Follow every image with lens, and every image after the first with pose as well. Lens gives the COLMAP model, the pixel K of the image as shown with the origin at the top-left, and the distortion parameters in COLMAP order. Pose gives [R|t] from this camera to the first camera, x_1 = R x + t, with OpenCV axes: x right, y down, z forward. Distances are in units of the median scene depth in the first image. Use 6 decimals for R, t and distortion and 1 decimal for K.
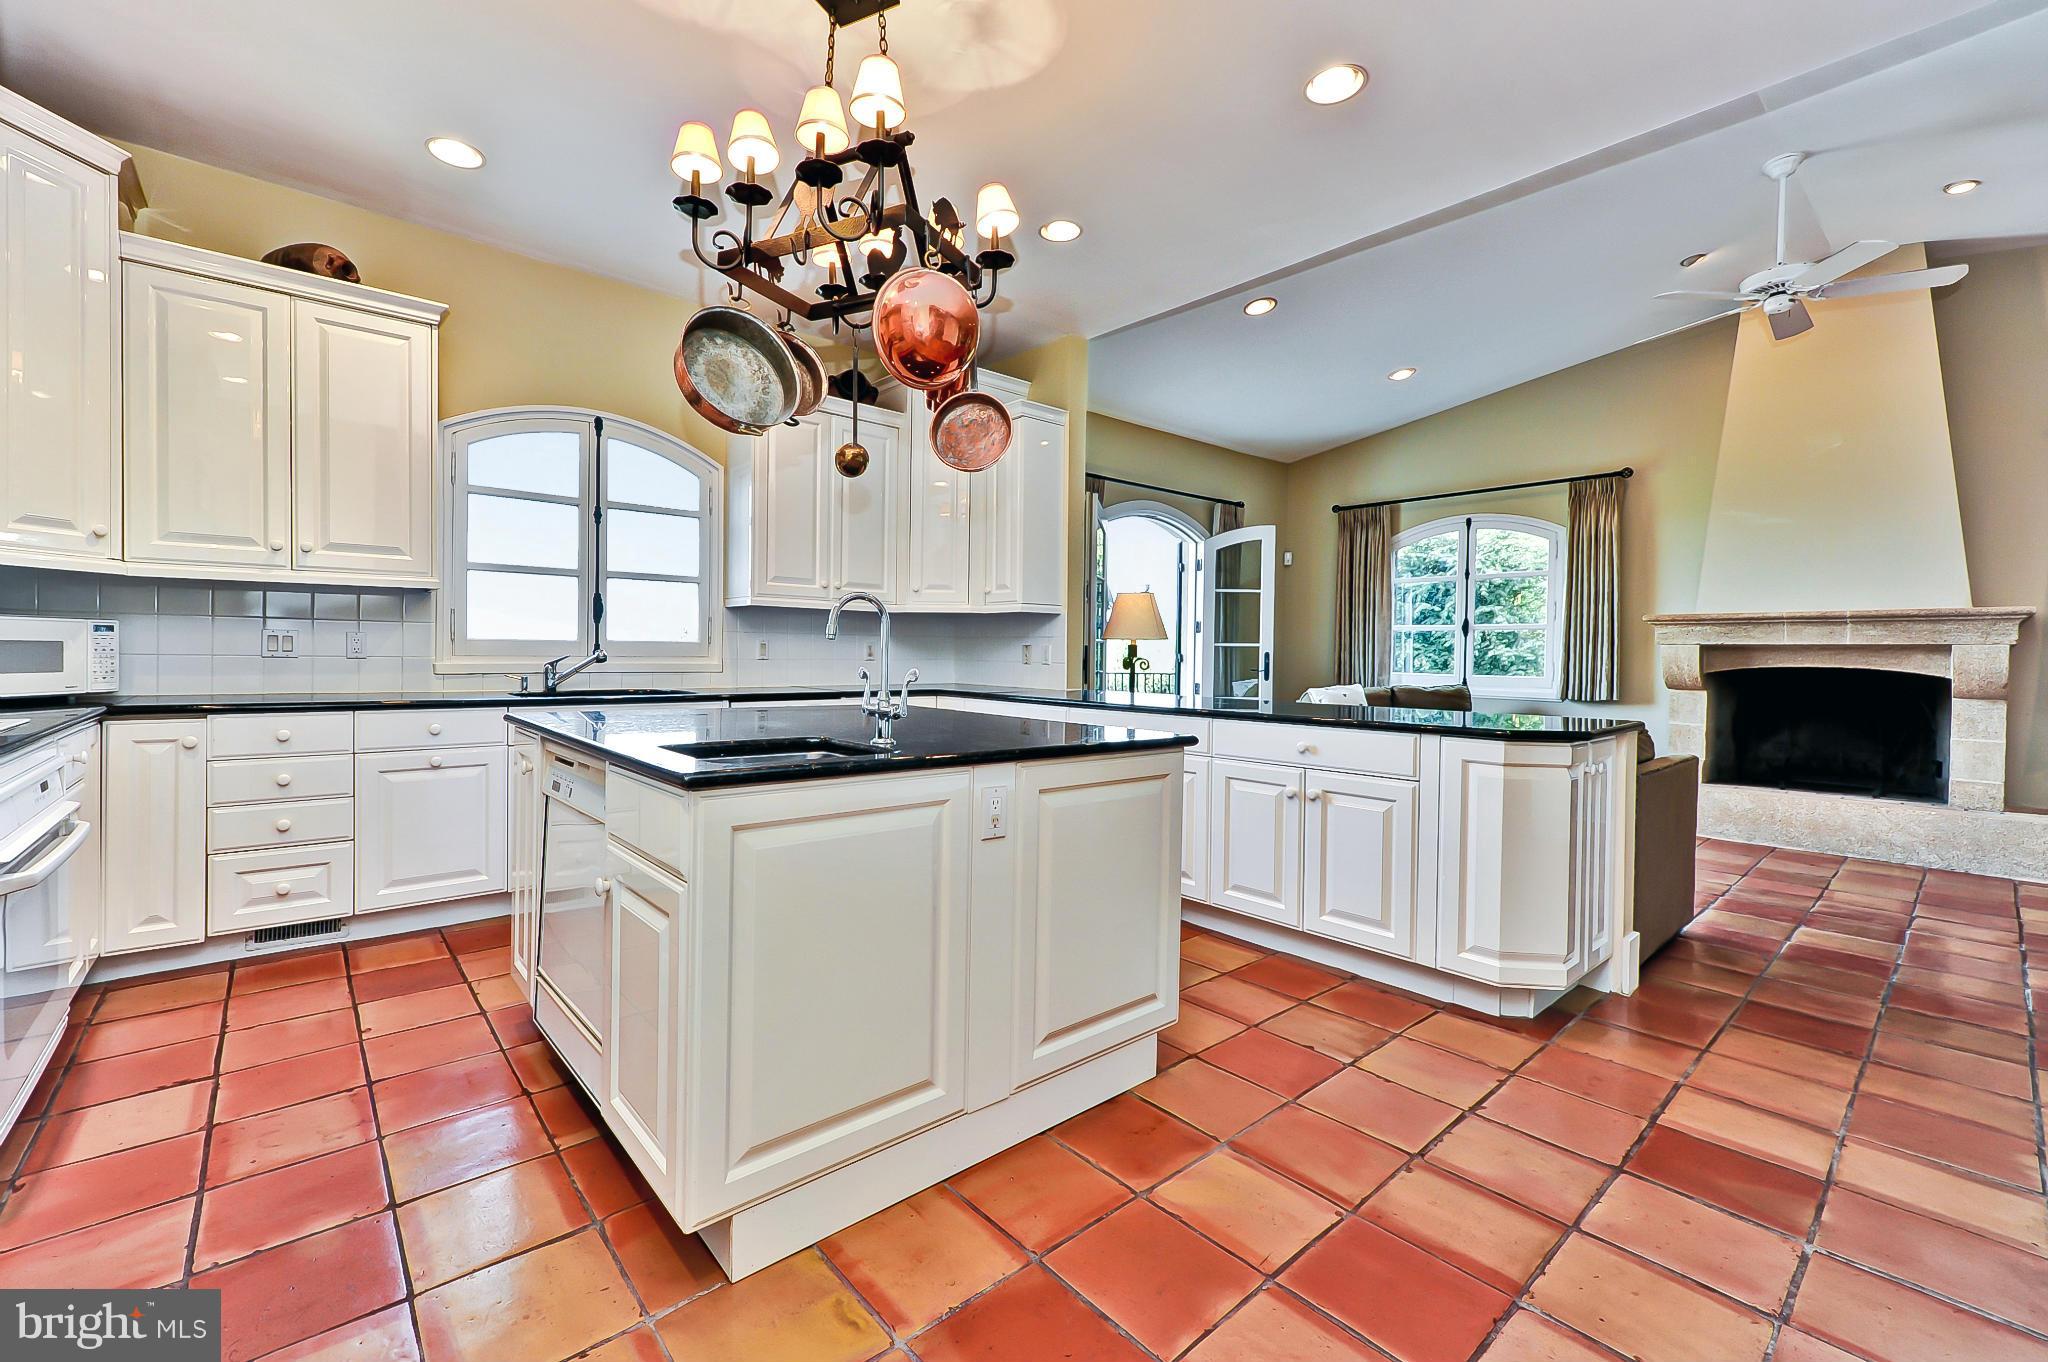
lens RADIAL K [[841.8, 0, 1026.4], [0, 841.8, 666.4], [0, 0, 1]] dist [0.008991, 0.000142]
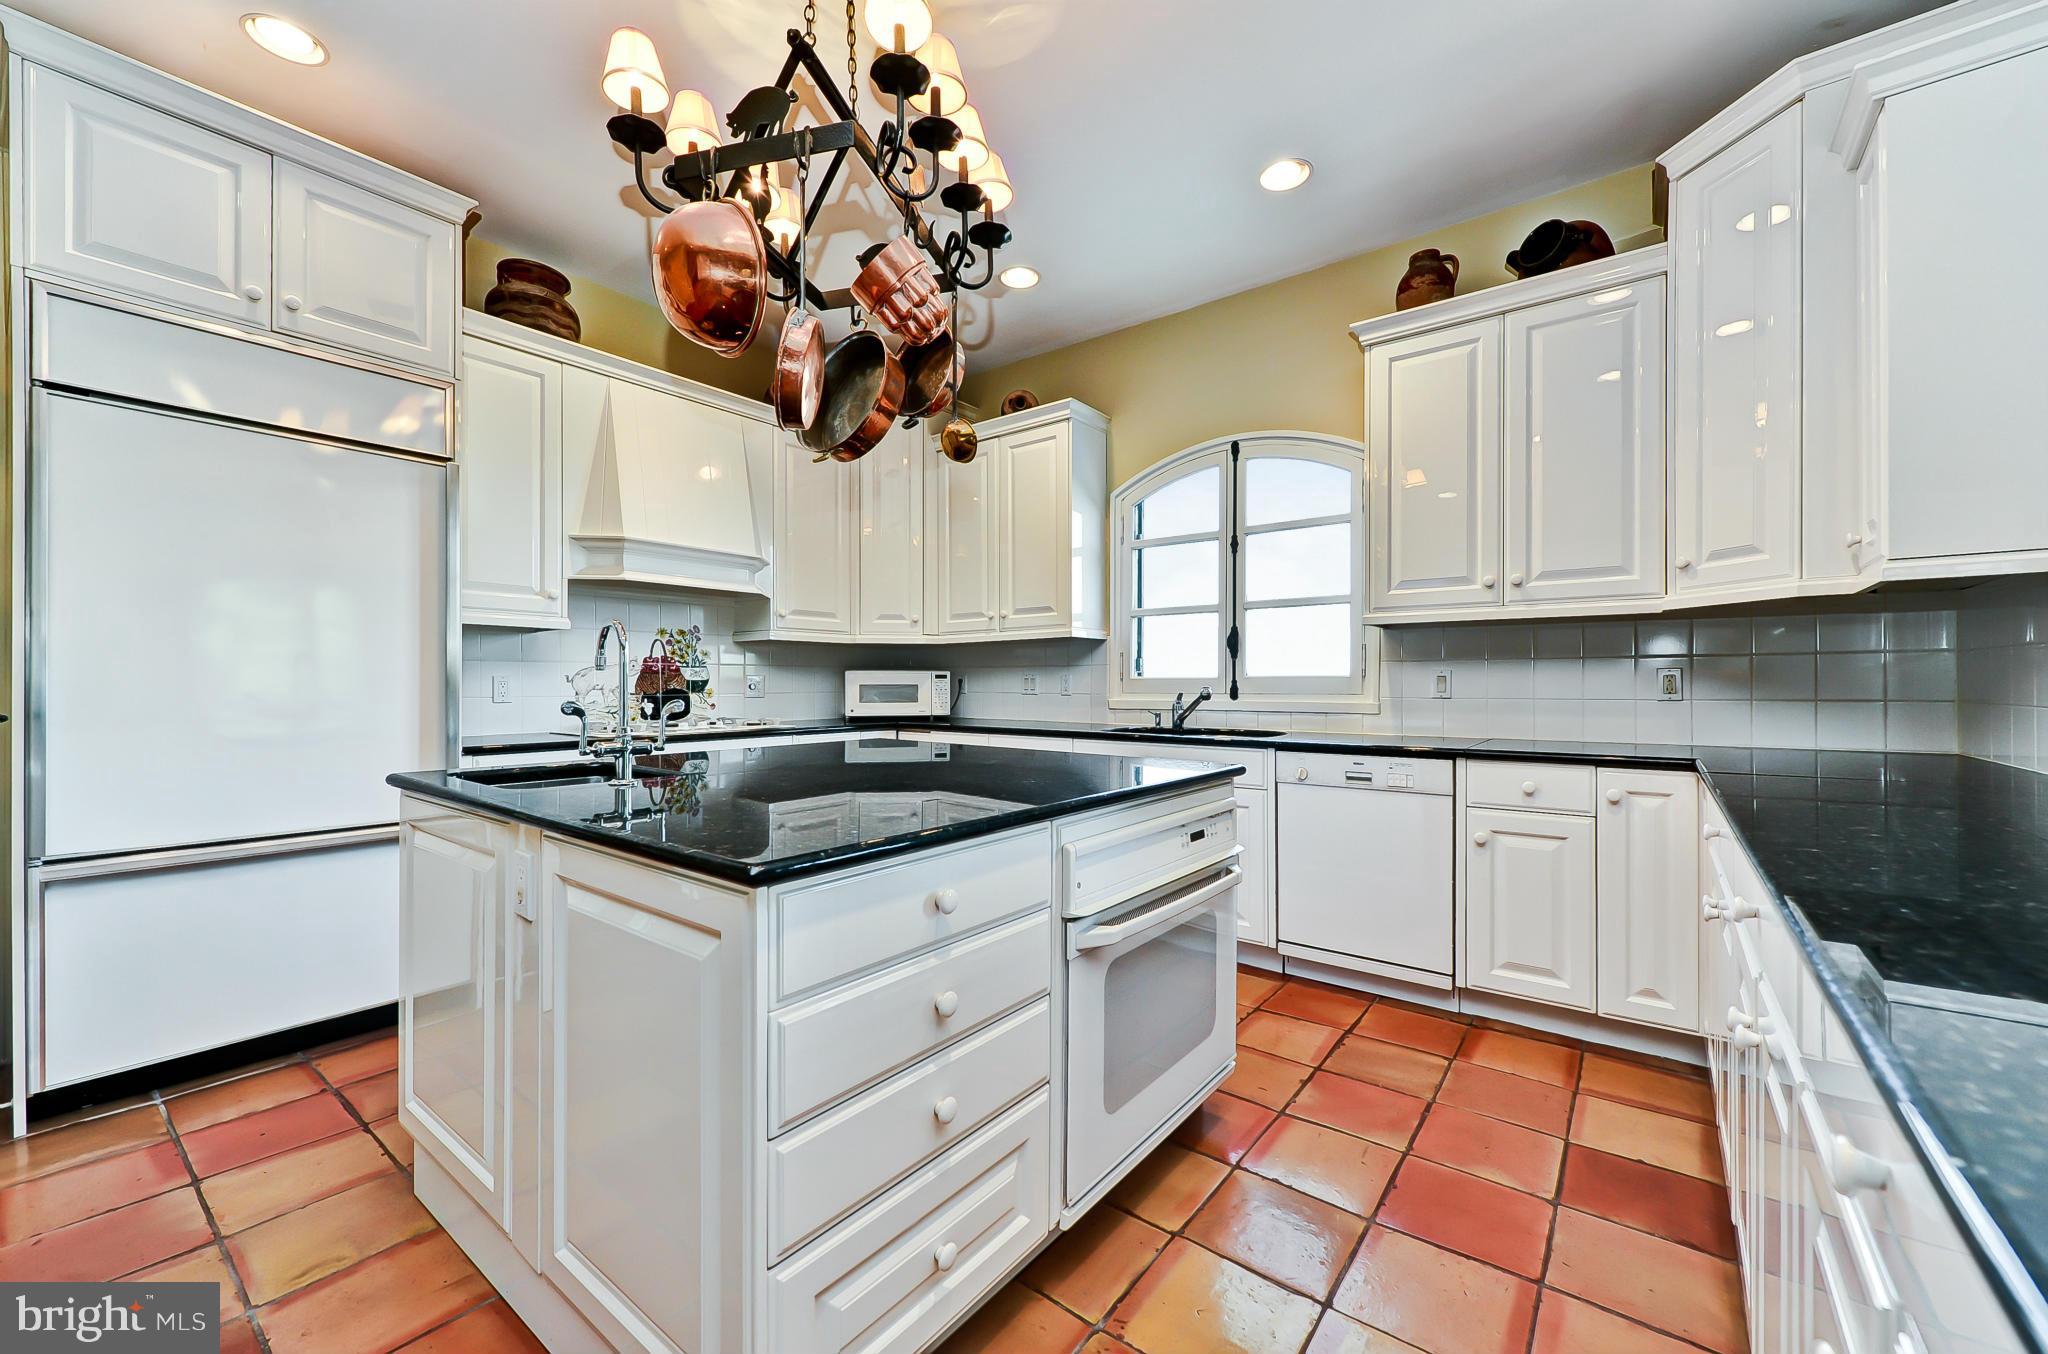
lens RADIAL K [[829.9, 0, 1027.0], [0, 829.9, 690.7], [0, 0, 1]] dist [0.009715, -0.001021]
pose [[0.156849, -0.007511, -0.987594, 0.384796], [-0.014607, 0.999844, -0.009924, -0.002559], [0.987515, 0.015982, 0.156714, 0.640719]]
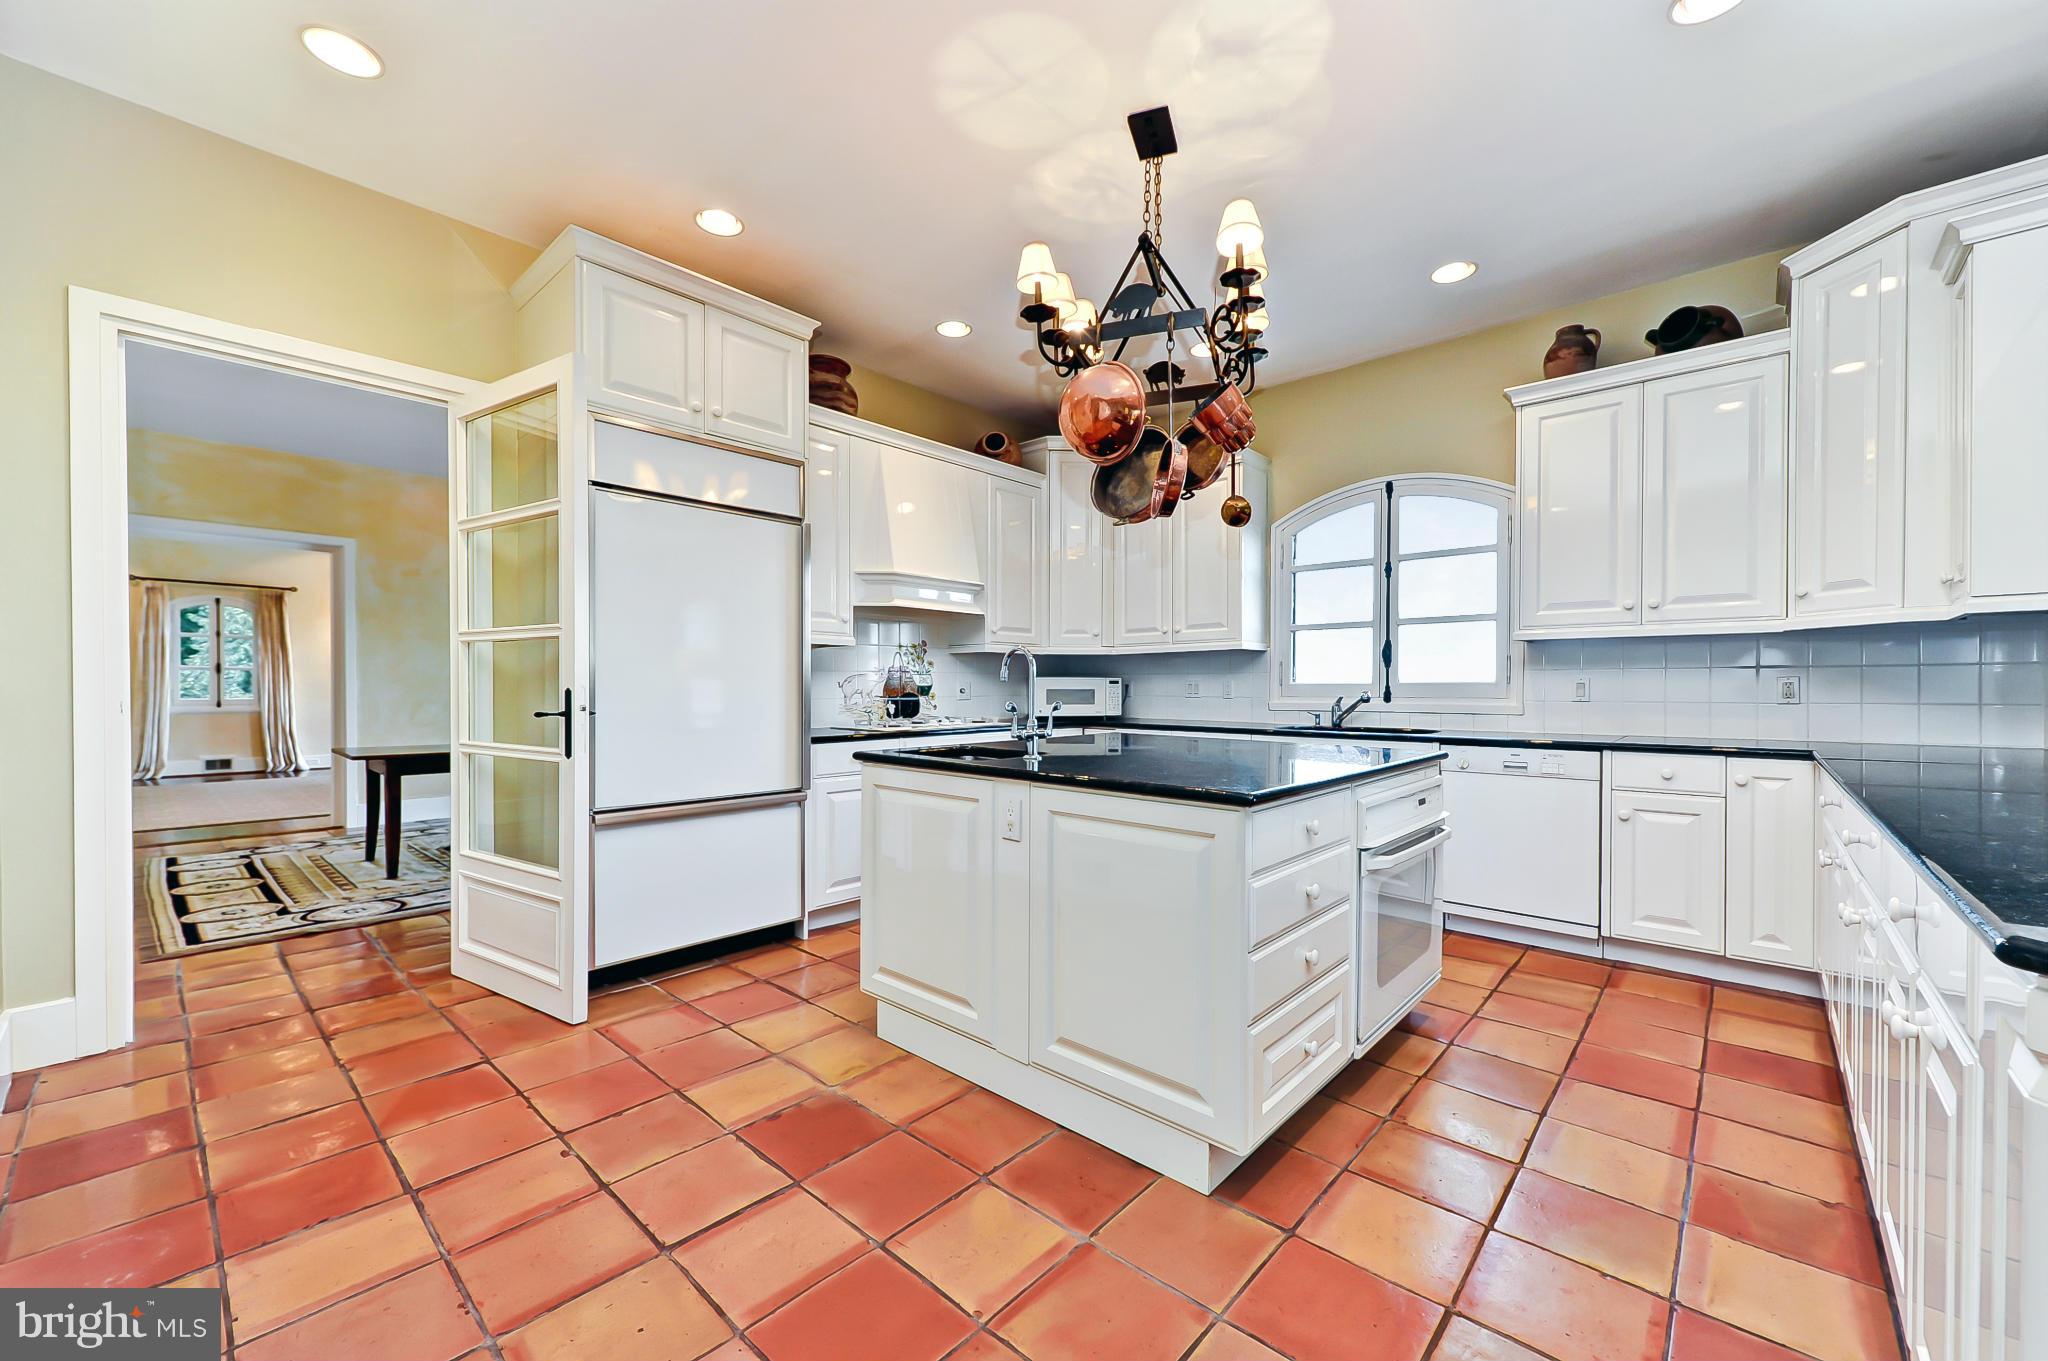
lens RADIAL K [[841.8, 0, 1014.1], [0, 841.8, 699.5], [0, 0, 1]] dist [0.008991, 0.000142]
pose [[0.084092, -0.000797, -0.996458, 0.567519], [-0.016216, 0.999866, -0.002168, 0.001325], [0.996326, 0.016341, 0.084067, 0.429639]]
